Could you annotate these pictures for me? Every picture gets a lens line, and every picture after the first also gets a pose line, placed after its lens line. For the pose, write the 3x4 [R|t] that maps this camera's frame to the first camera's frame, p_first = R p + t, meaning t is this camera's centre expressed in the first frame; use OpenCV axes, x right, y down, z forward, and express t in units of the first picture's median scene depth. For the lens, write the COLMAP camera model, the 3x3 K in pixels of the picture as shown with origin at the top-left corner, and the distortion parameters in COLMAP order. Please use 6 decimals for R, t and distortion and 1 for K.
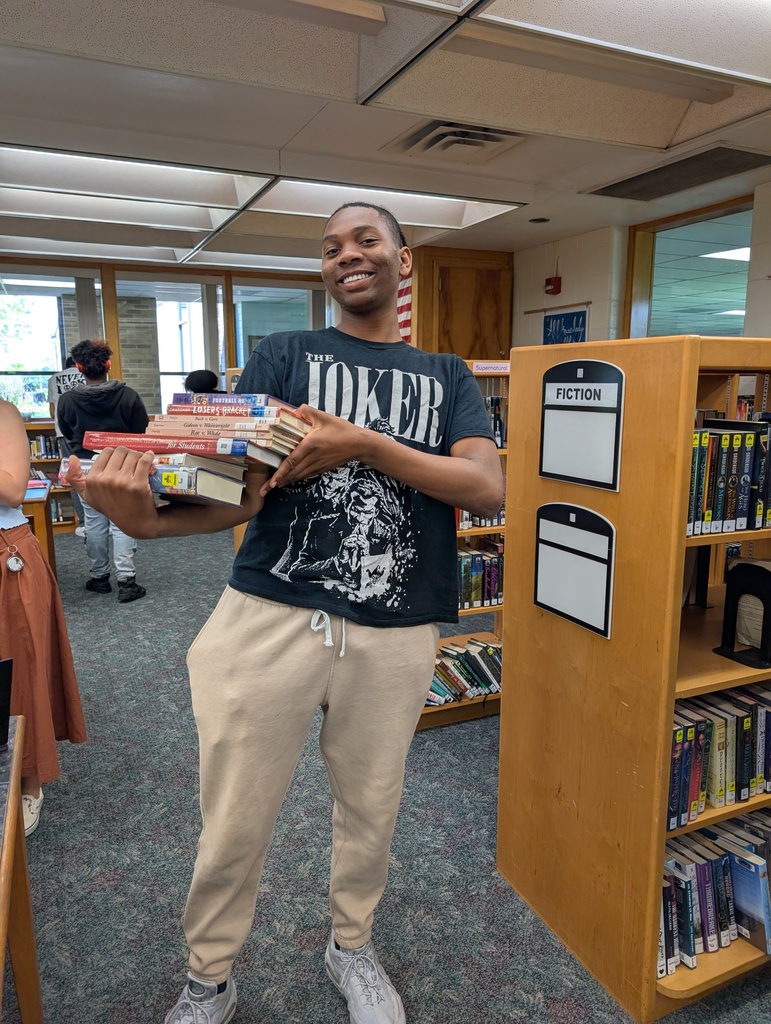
lens RADIAL K [[733.1, 0, 385.5], [0, 733.1, 512.0], [0, 0, 1]] dist [0.005779, -0.003556]
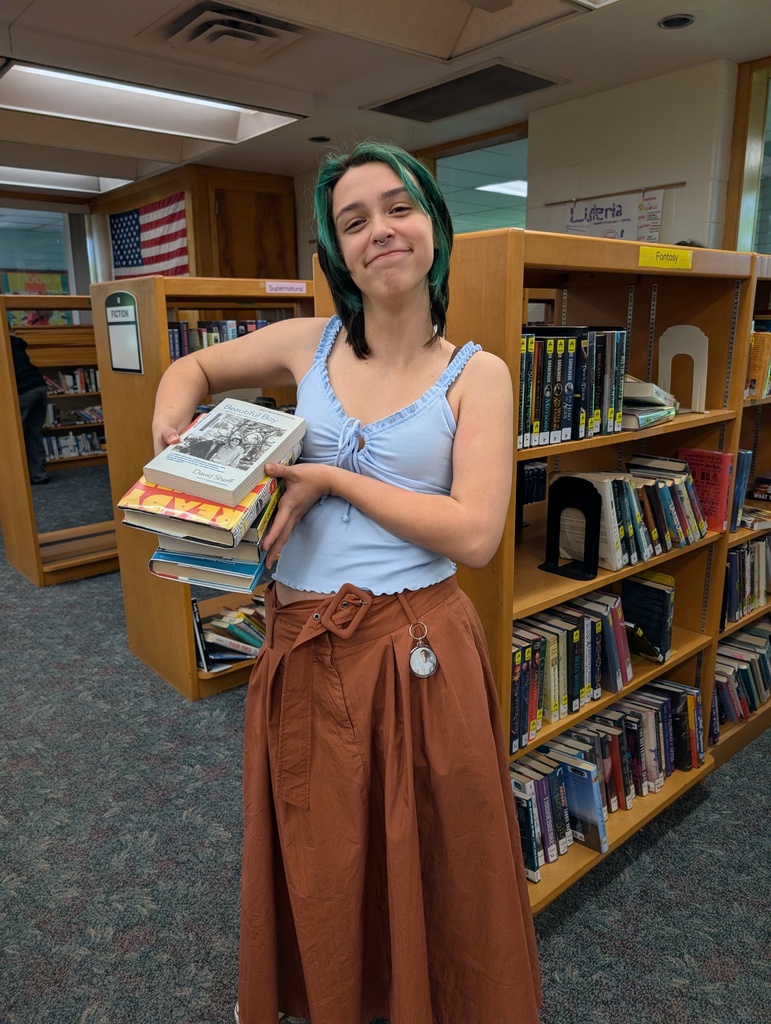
lens RADIAL K [[733.1, 0, 385.5], [0, 733.1, 512.0], [0, 0, 1]] dist [0.005779, -0.003556]
pose [[0.958957, -0.080153, 0.271986, -0.013185], [0.060025, 0.994860, 0.081547, 0.023080], [-0.277125, -0.061874, 0.958840, 0.124323]]
